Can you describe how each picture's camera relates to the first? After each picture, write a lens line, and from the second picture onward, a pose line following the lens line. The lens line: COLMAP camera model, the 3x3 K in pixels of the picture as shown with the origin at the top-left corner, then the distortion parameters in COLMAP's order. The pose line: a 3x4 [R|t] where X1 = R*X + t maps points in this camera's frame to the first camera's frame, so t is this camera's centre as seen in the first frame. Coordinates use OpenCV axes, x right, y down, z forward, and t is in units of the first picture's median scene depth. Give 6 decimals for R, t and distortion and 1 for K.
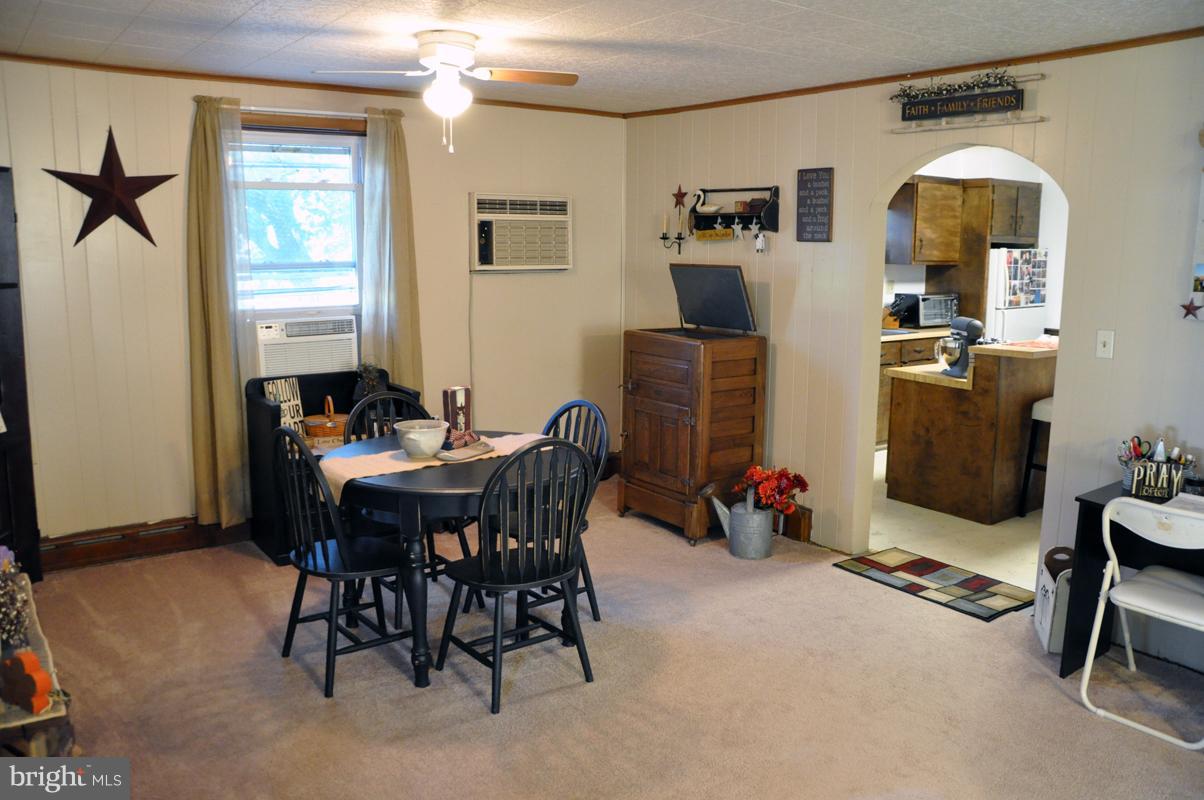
lens RADIAL K [[927.3, 0, 602.0], [0, 927.3, 400.0], [0, 0, 1]] dist [-0.108689, 0.002607]
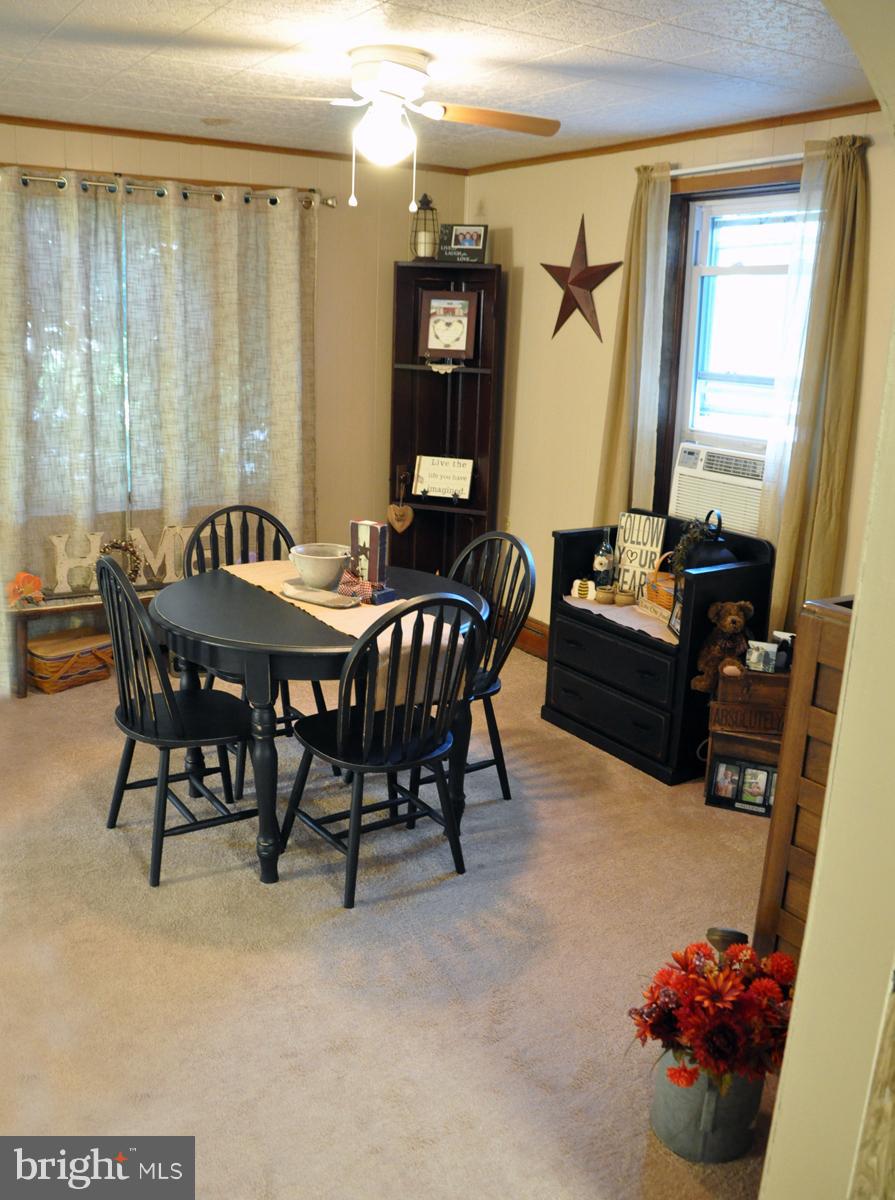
lens RADIAL K [[1056.3, 0, 447.5], [0, 1056.3, 600.0], [0, 0, 1]] dist [-0.125387, -0.002468]
pose [[-0.038347, 0.247156, -0.968217, 0.563542], [-0.203082, 0.946781, 0.249727, -0.146707], [0.978411, 0.206204, 0.013887, 0.821638]]
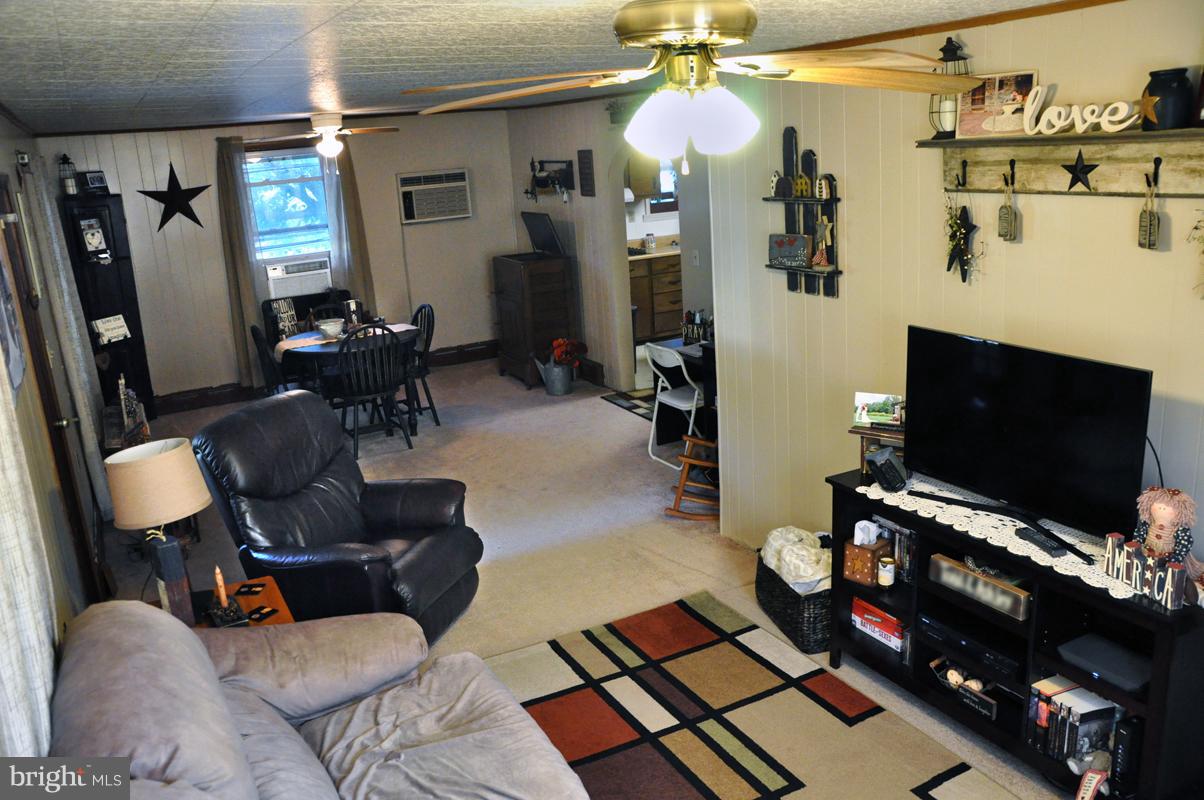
lens RADIAL K [[958.3, 0, 602.0], [0, 958.3, 400.0], [0, 0, 1]] dist [-0.113899, 0.003981]
pose [[0.988465, -0.029526, -0.148544, 0.492315], [0.044461, 0.994168, 0.098251, 0.016539], [0.144776, -0.103722, 0.984013, -0.658698]]
